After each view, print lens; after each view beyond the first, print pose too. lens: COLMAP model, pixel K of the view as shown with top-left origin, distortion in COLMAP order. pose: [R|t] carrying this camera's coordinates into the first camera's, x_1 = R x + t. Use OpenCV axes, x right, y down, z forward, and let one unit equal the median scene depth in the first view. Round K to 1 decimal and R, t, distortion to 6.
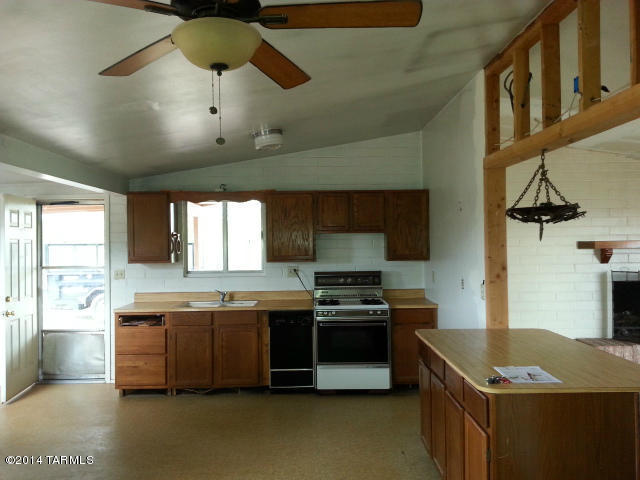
lens RADIAL K [[530.7, 0, 319.0], [0, 530.7, 232.2], [0, 0, 1]] dist [0.090956, -0.181607]
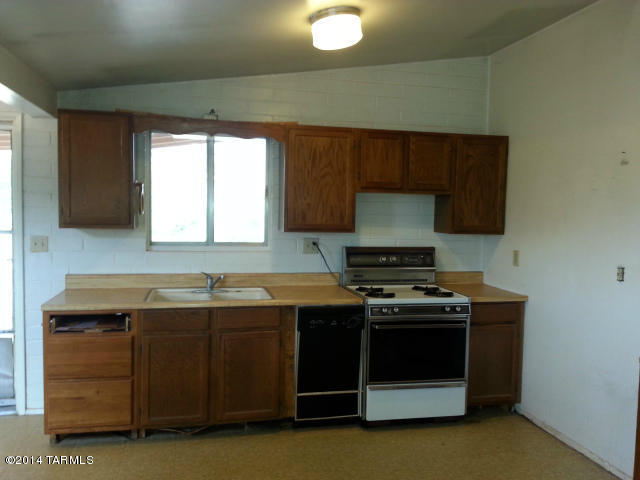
lens RADIAL K [[530.7, 0, 319.0], [0, 530.7, 232.2], [0, 0, 1]] dist [0.090956, -0.181607]
pose [[0.975901, 0.023469, 0.216949, -0.201208], [-0.038472, 0.997131, 0.065193, 0.011825], [-0.214797, -0.071968, 0.974004, 0.340872]]
